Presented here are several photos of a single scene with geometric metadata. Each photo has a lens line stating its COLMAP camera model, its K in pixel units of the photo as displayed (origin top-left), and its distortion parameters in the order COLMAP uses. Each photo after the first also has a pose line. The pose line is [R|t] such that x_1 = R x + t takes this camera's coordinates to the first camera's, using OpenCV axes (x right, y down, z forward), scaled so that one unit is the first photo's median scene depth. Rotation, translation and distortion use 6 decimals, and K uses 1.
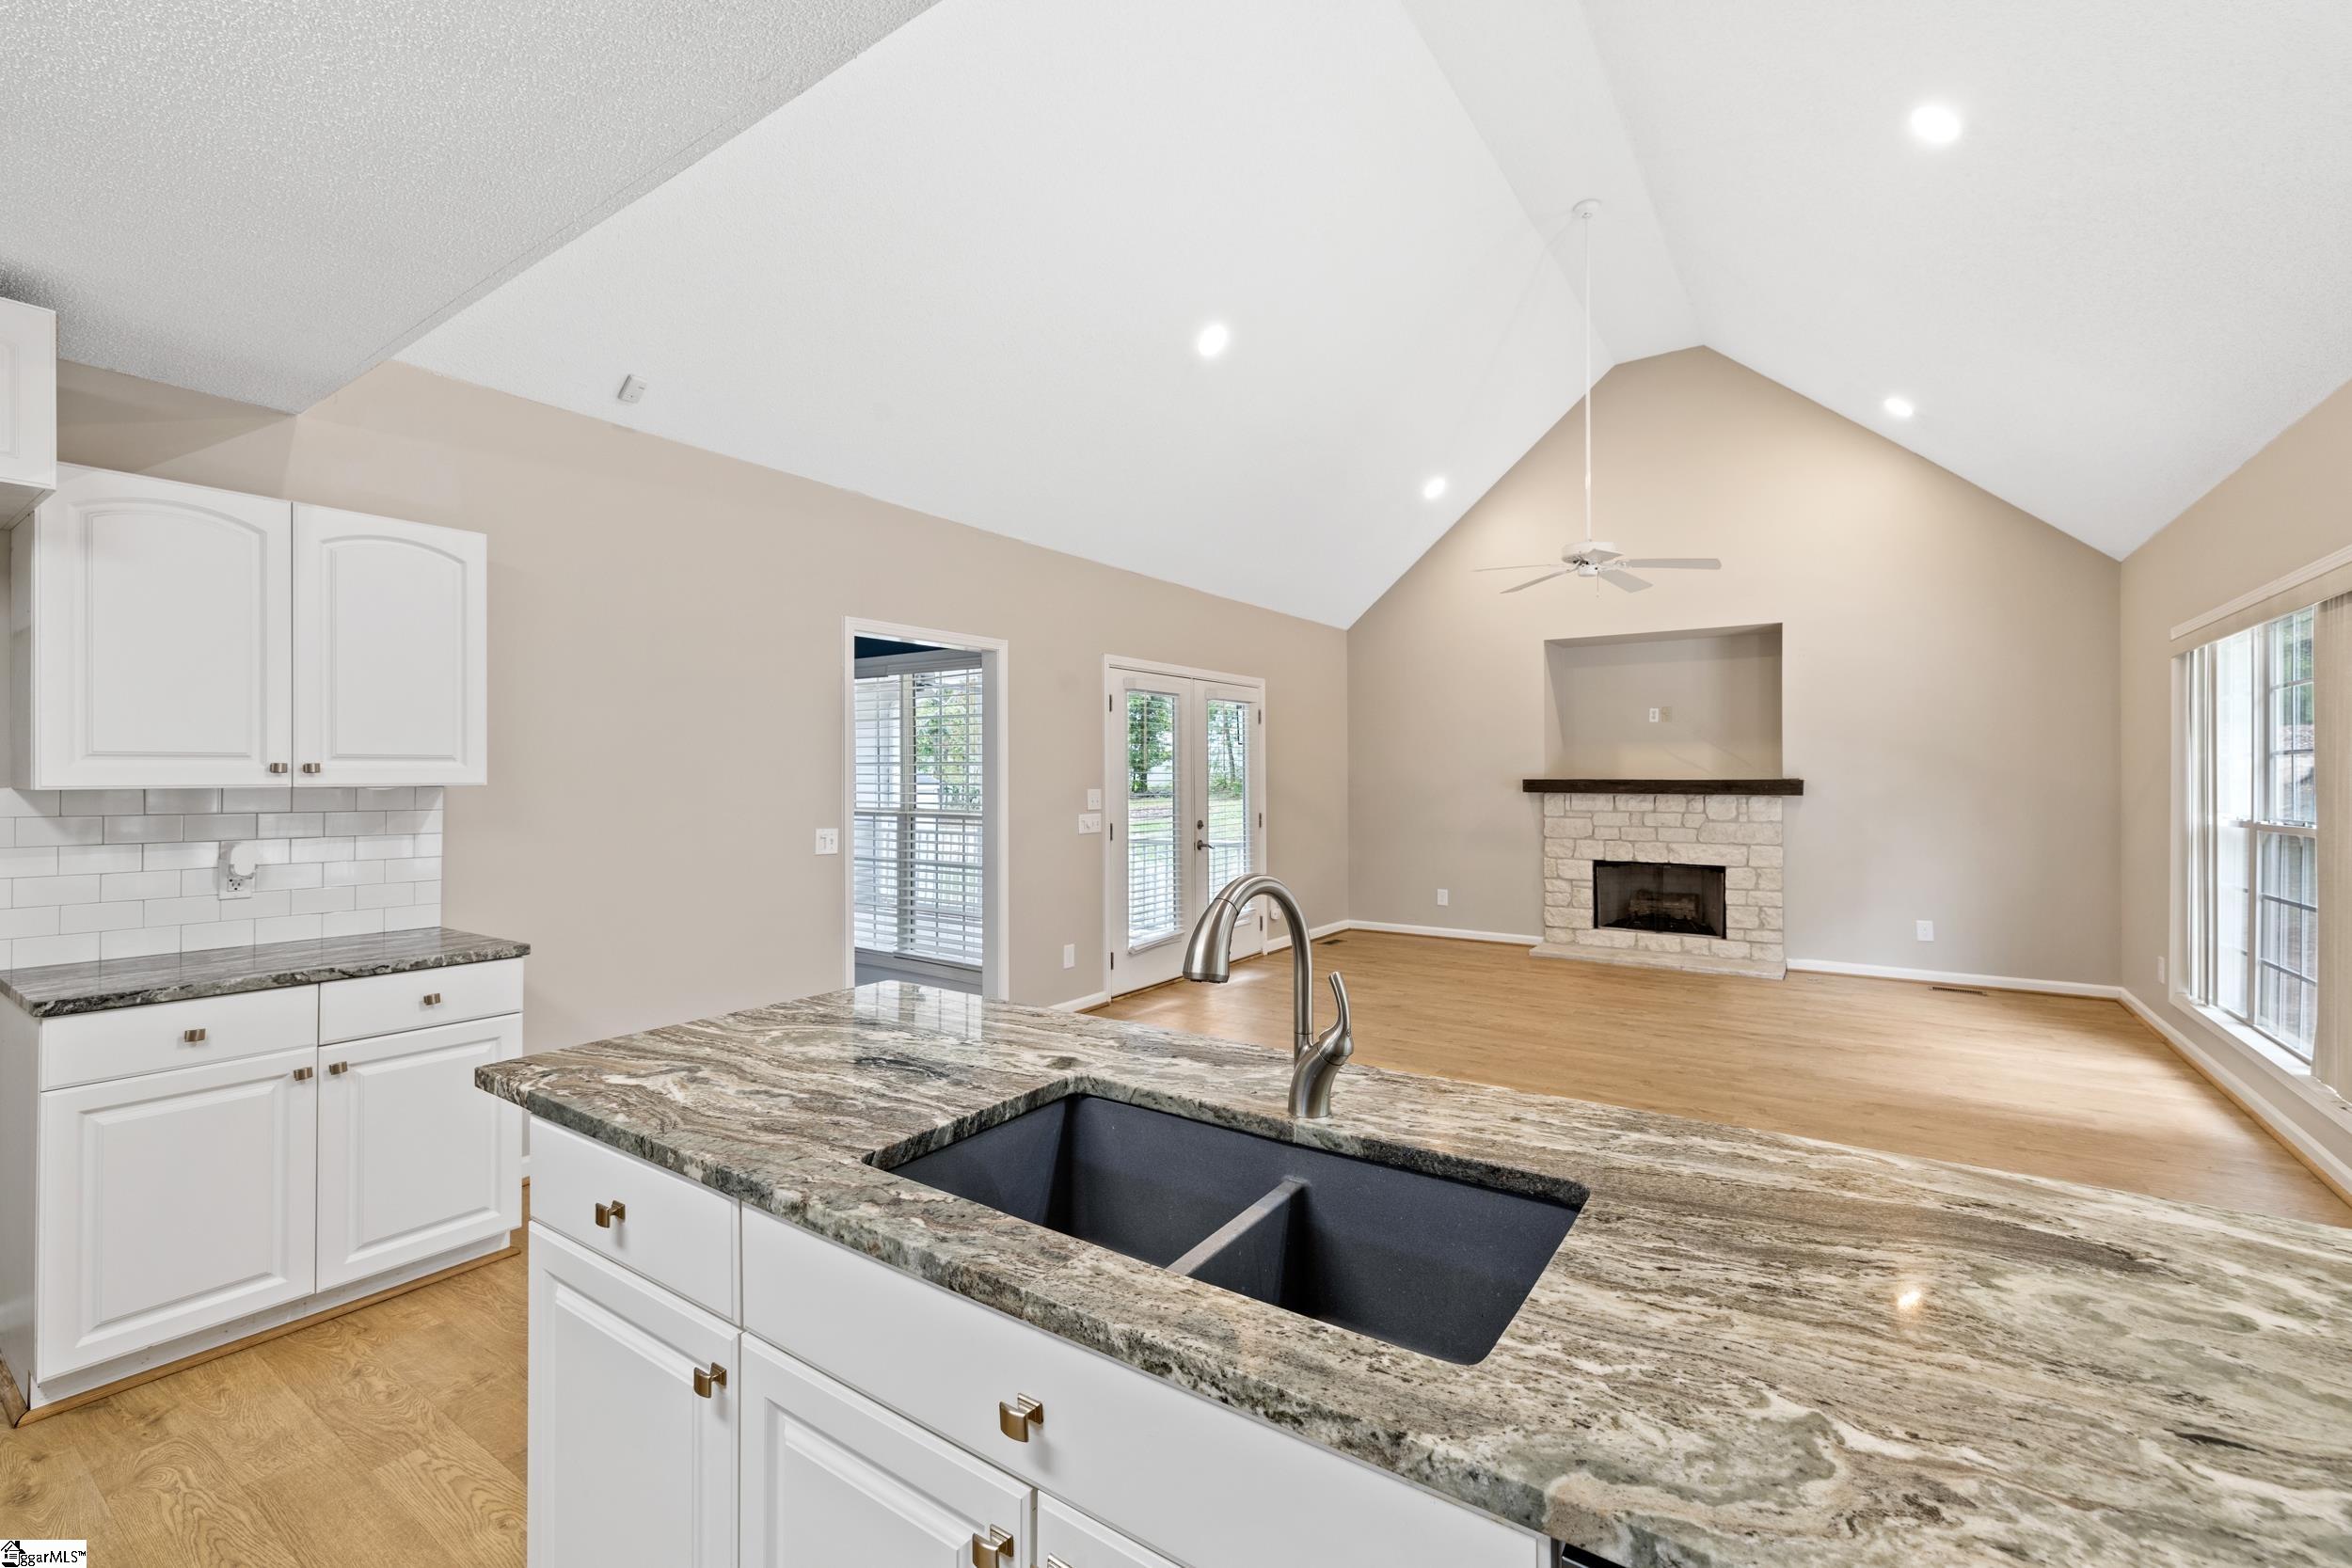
lens RADIAL K [[990.8, 0, 1176.7], [0, 990.8, 775.0], [0, 0, 1]] dist [-0.001996, 0.000646]
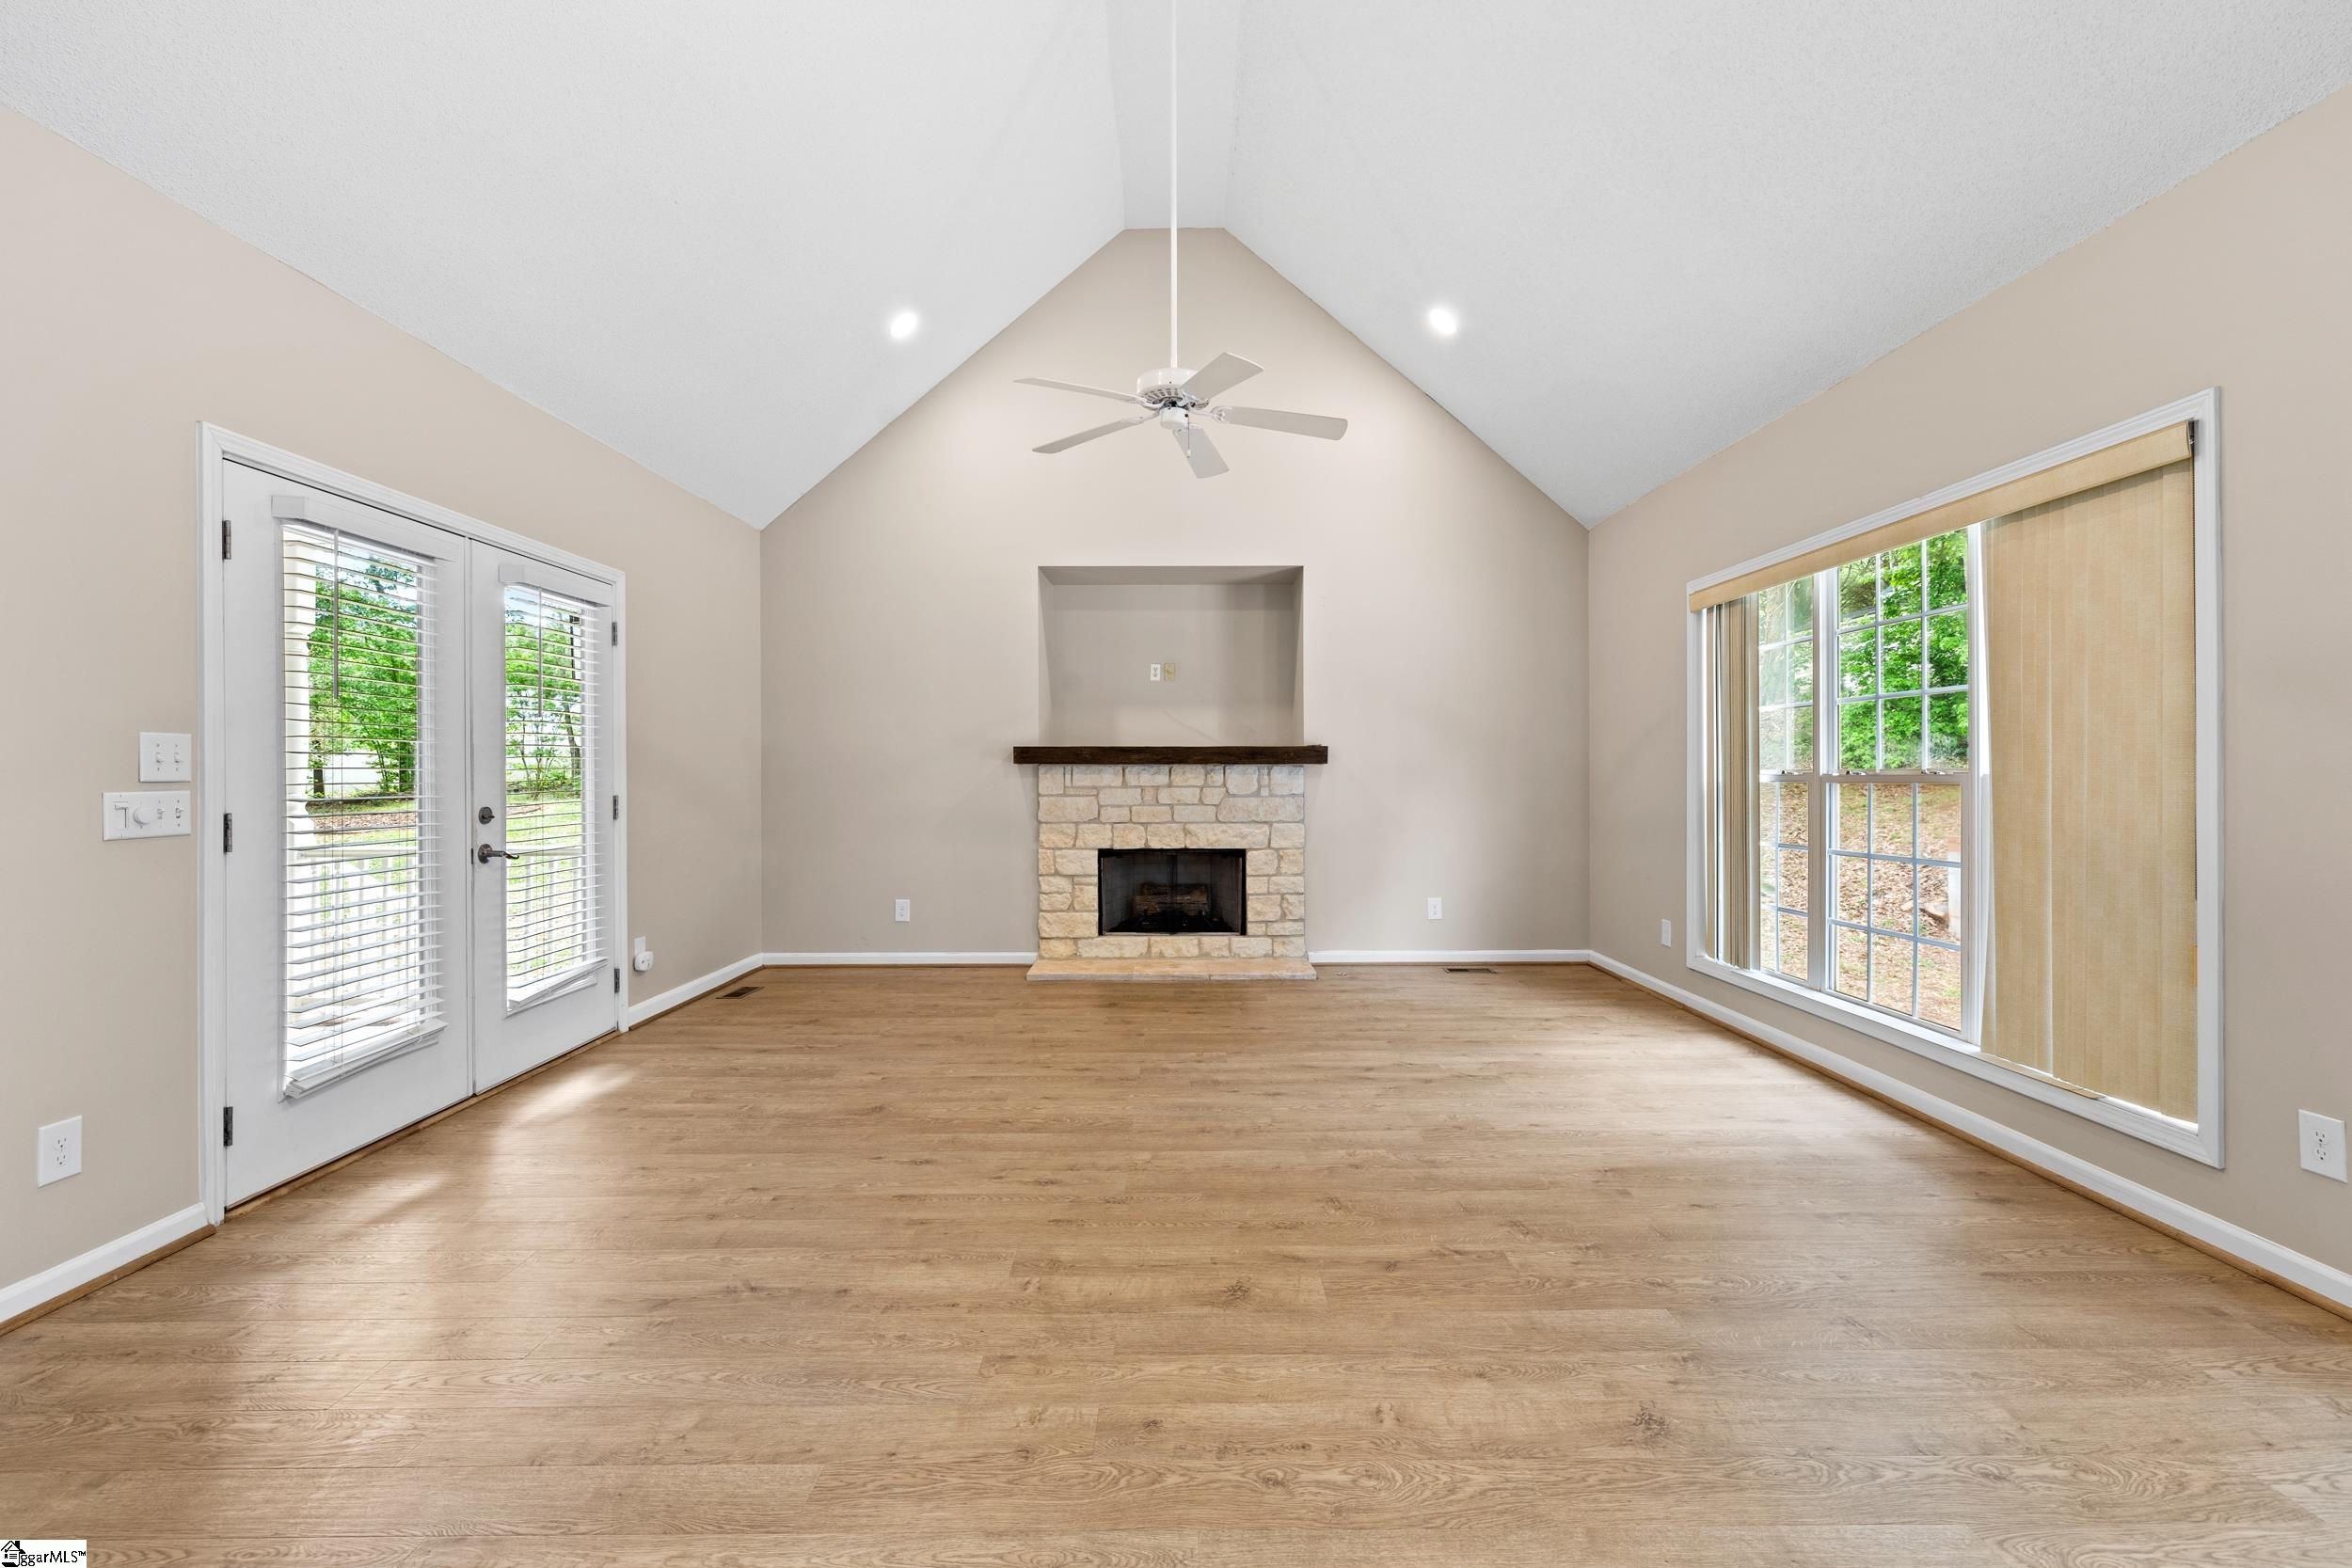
lens RADIAL K [[990.8, 0, 1179.5], [0, 990.8, 766.3], [0, 0, 1]] dist [-0.001996, 0.000646]
pose [[0.823508, 0.002086, 0.567301, 0.026762], [0.001375, 0.999983, -0.005672, 0.025520], [-0.567303, 0.005450, 0.823491, 0.326793]]
